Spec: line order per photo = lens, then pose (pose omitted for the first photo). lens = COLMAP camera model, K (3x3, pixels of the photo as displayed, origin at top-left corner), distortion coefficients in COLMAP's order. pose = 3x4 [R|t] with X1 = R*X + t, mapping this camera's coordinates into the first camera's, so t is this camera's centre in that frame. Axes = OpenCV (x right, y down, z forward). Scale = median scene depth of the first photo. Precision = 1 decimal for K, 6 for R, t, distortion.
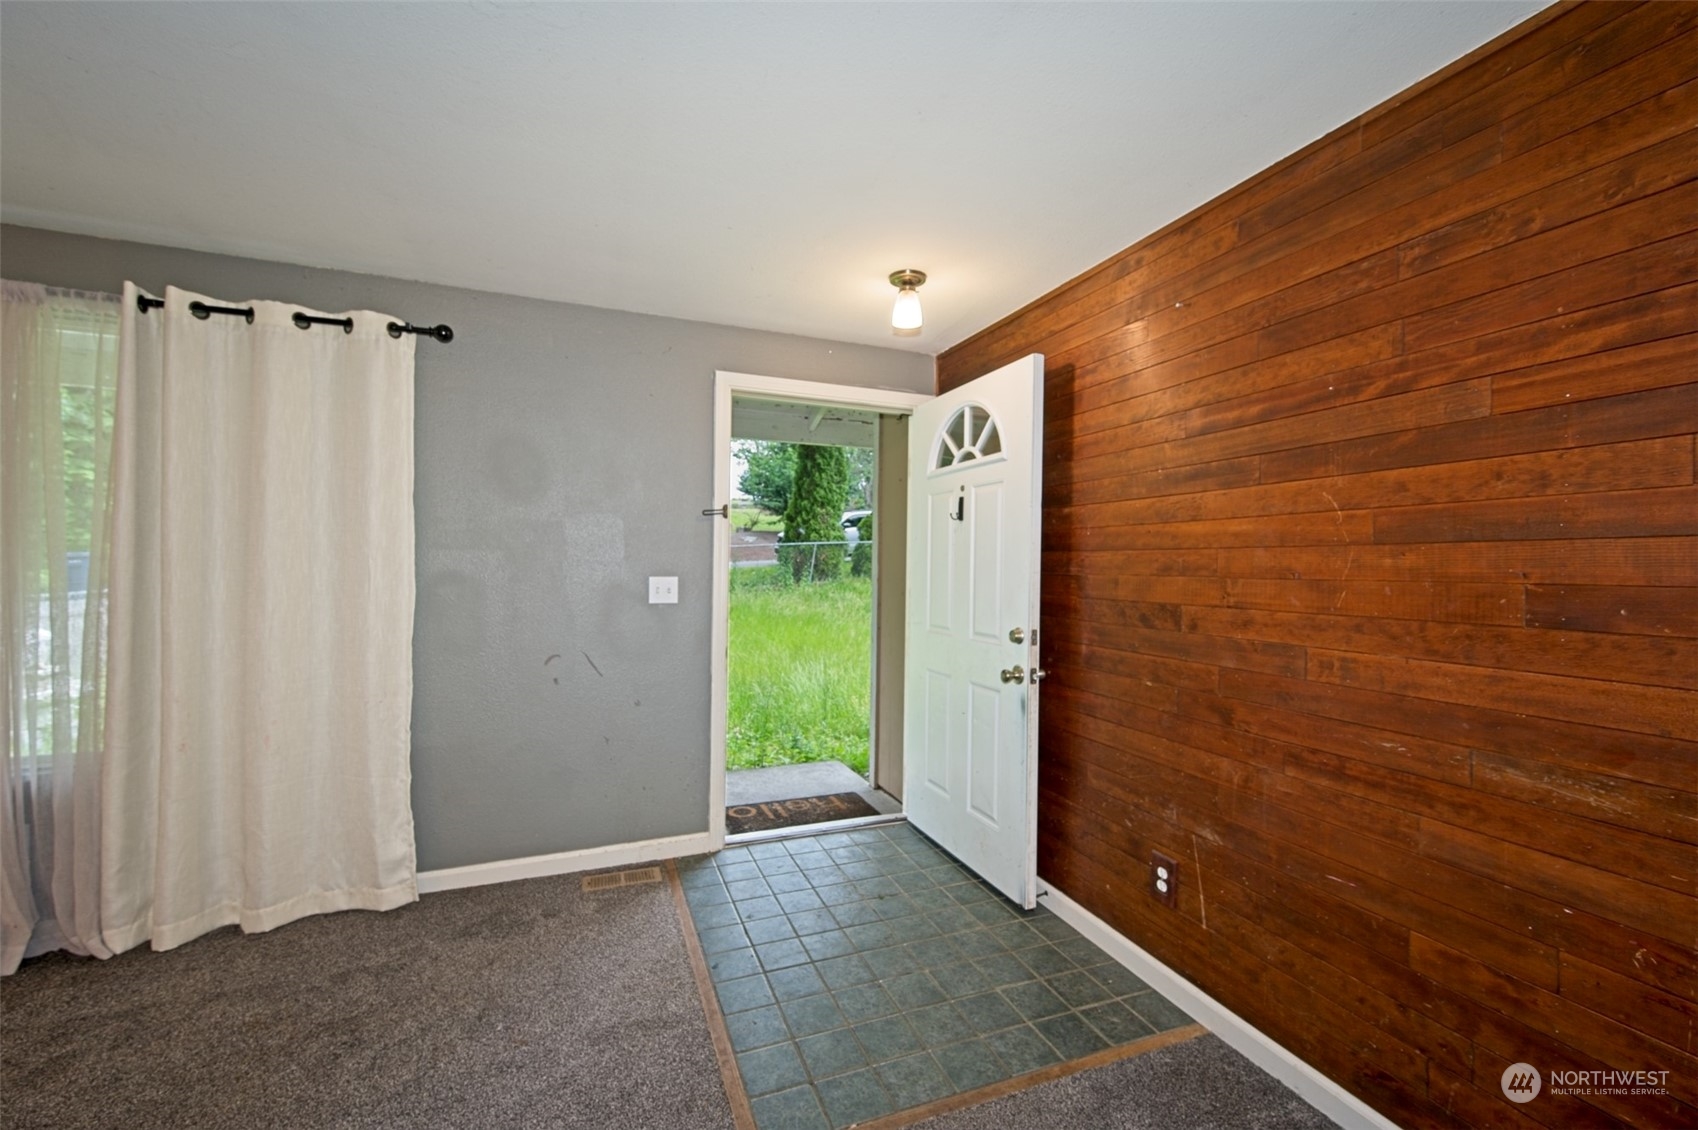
lens RADIAL K [[711.7, 0, 869.5], [0, 711.7, 571.7], [0, 0, 1]] dist [0.000520, -0.000544]
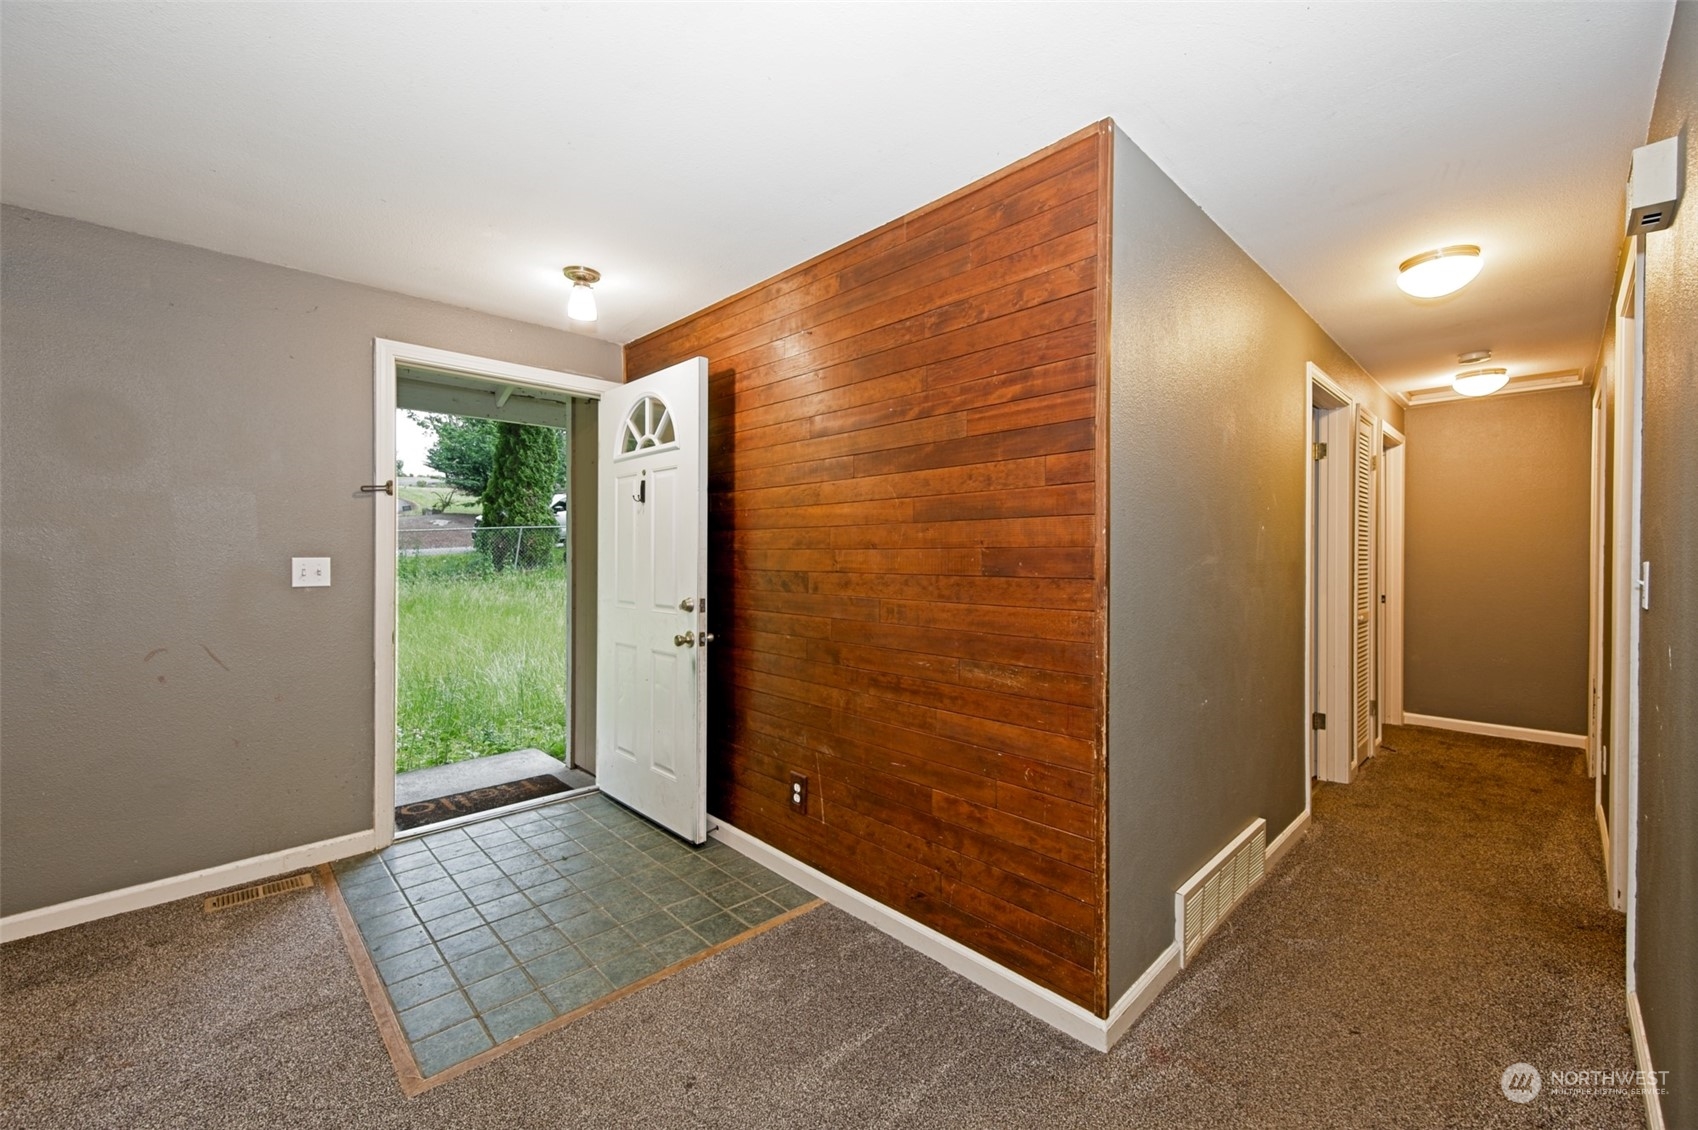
lens RADIAL K [[734.3, 0, 884.5], [0, 734.3, 565.8], [0, 0, 1]] dist [0.001852, -0.000771]
pose [[0.931817, -0.010800, 0.362769, 0.083859], [0.008031, 0.999926, 0.009139, 0.022299], [-0.362841, -0.005602, 0.931834, -0.227349]]
